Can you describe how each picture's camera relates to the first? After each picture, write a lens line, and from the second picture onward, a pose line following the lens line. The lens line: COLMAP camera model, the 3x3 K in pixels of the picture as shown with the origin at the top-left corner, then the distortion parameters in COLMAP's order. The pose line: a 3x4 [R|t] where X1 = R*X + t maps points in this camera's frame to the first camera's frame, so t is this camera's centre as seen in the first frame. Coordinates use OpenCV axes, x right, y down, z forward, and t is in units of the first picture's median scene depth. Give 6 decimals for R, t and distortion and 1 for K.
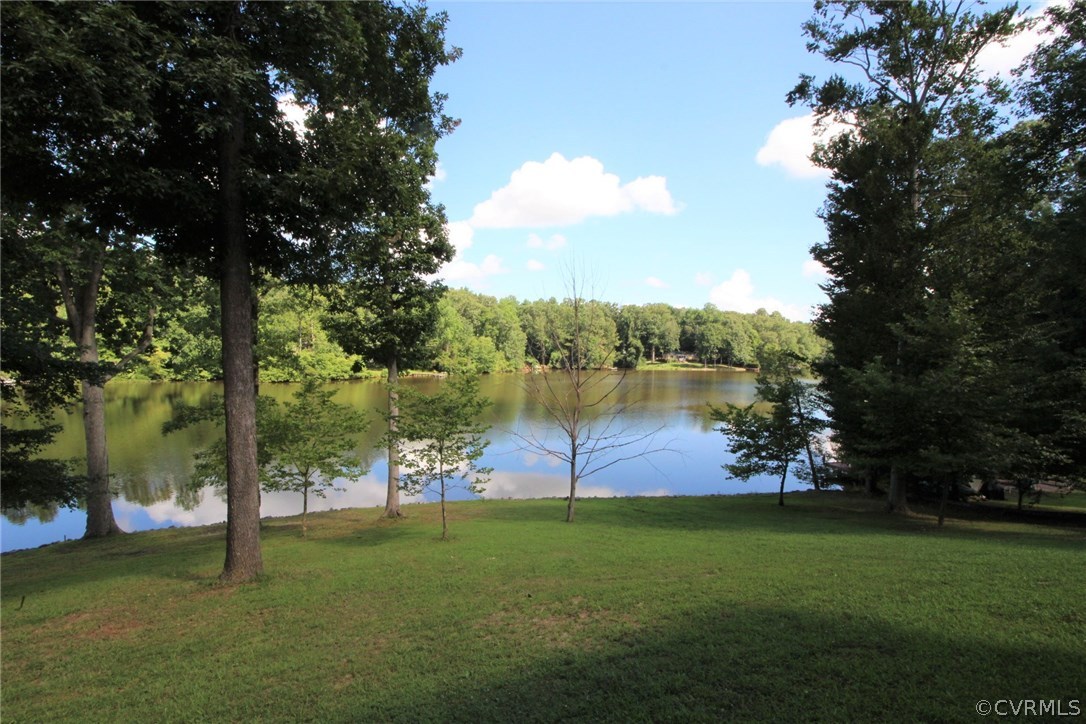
lens RADIAL K [[502.7, 0, 536.8], [0, 502.7, 364.1], [0, 0, 1]] dist [0.002506, -0.013958]
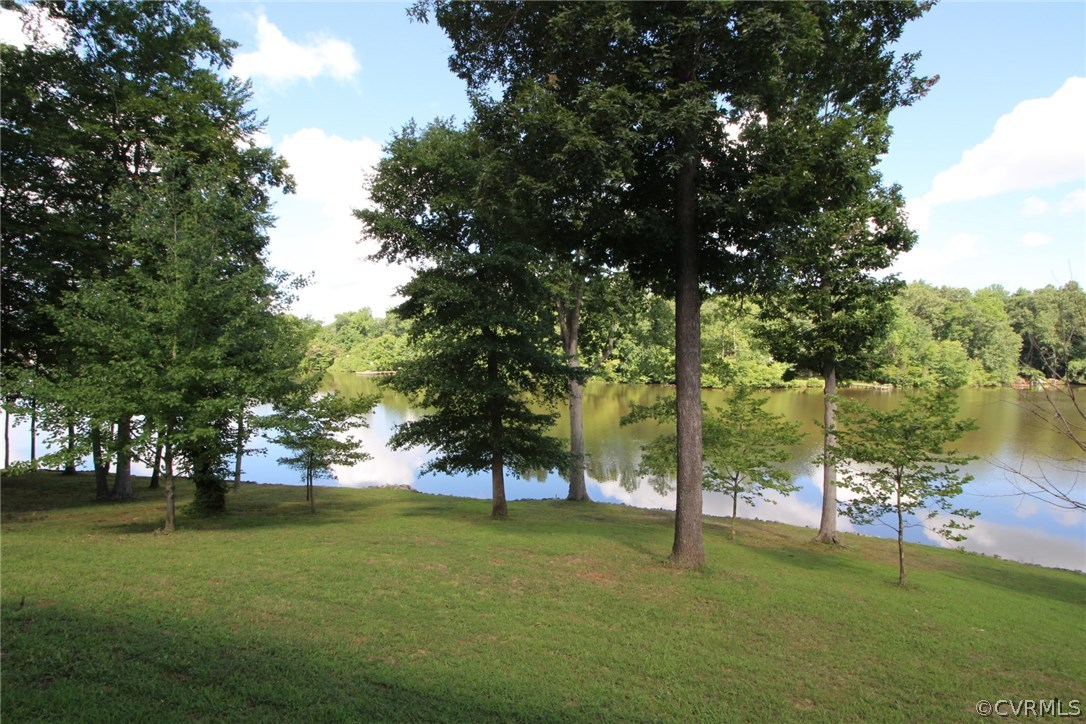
lens RADIAL K [[503.6, 0, 536.9], [0, 503.6, 364.6], [0, 0, 1]] dist [0.000797, -0.013394]
pose [[0.702983, 0.009896, -0.711138, -0.014598], [-0.019762, 0.999789, -0.005623, -0.000313], [0.710932, 0.018006, 0.703030, -0.009947]]
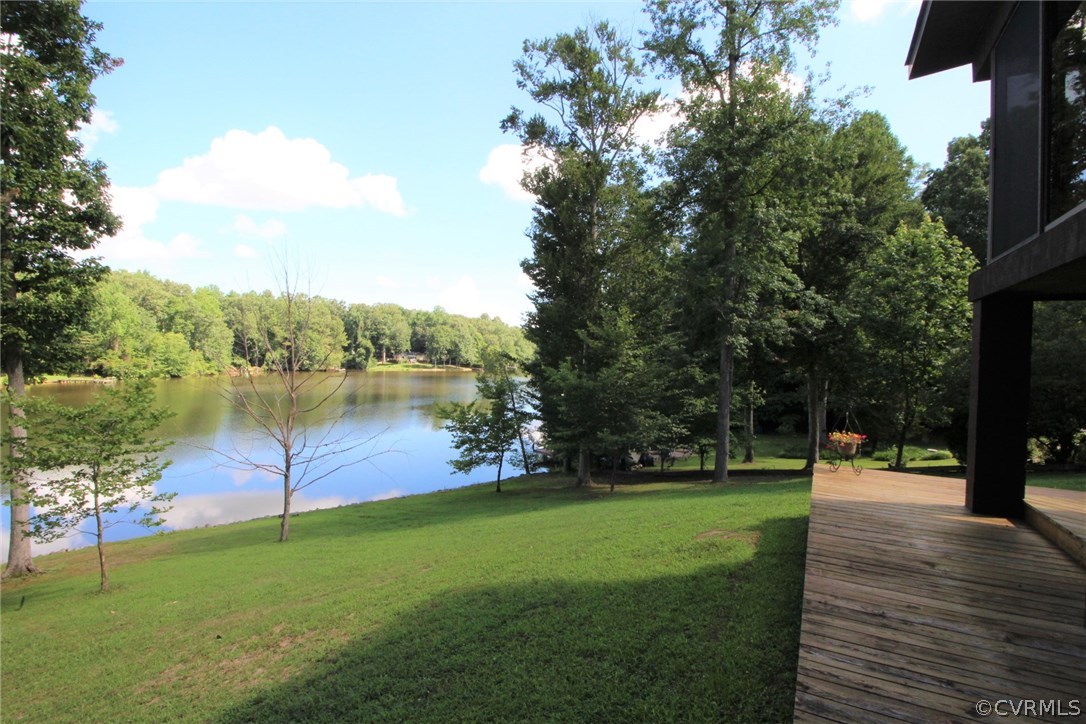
lens RADIAL K [[502.7, 0, 536.8], [0, 502.7, 364.1], [0, 0, 1]] dist [0.002506, -0.013958]
pose [[0.866935, -0.005692, 0.498389, 0.010639], [0.006491, 0.999979, 0.000129, 0.000075], [-0.498379, 0.003123, 0.866954, -0.002895]]
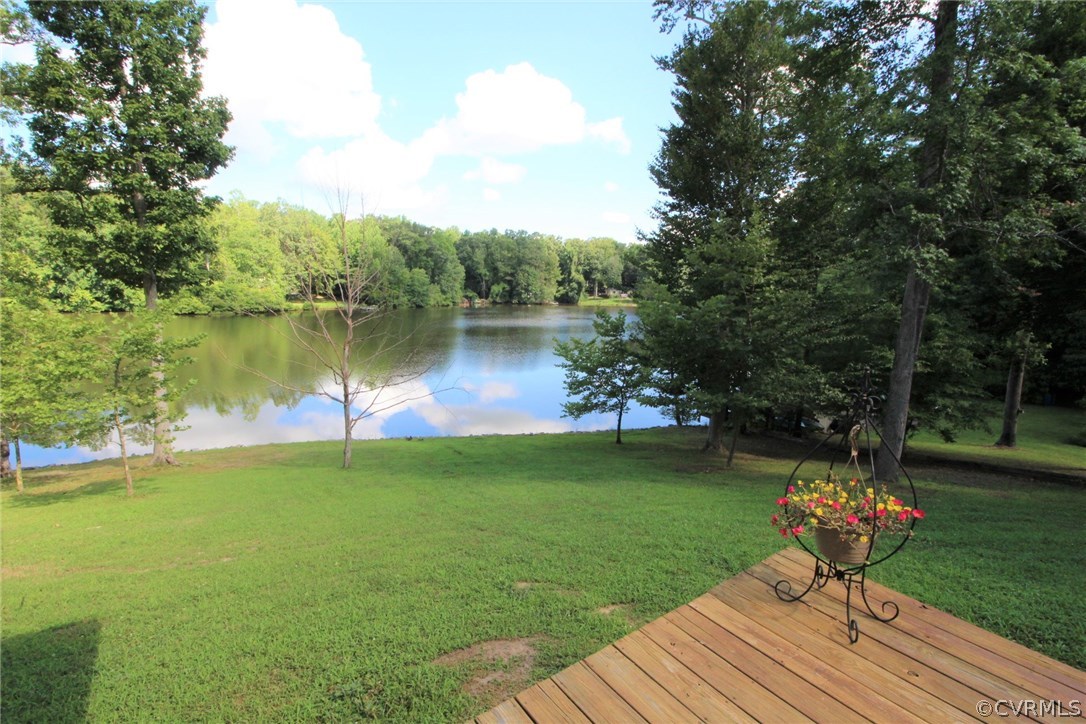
lens RADIAL K [[502.7, 0, 536.8], [0, 502.7, 364.1], [0, 0, 1]] dist [0.002506, -0.013958]
pose [[0.995474, -0.001581, 0.095020, 0.265485], [-0.010630, 0.991733, 0.127876, 0.009008], [-0.094437, -0.128307, 0.987228, 0.087791]]
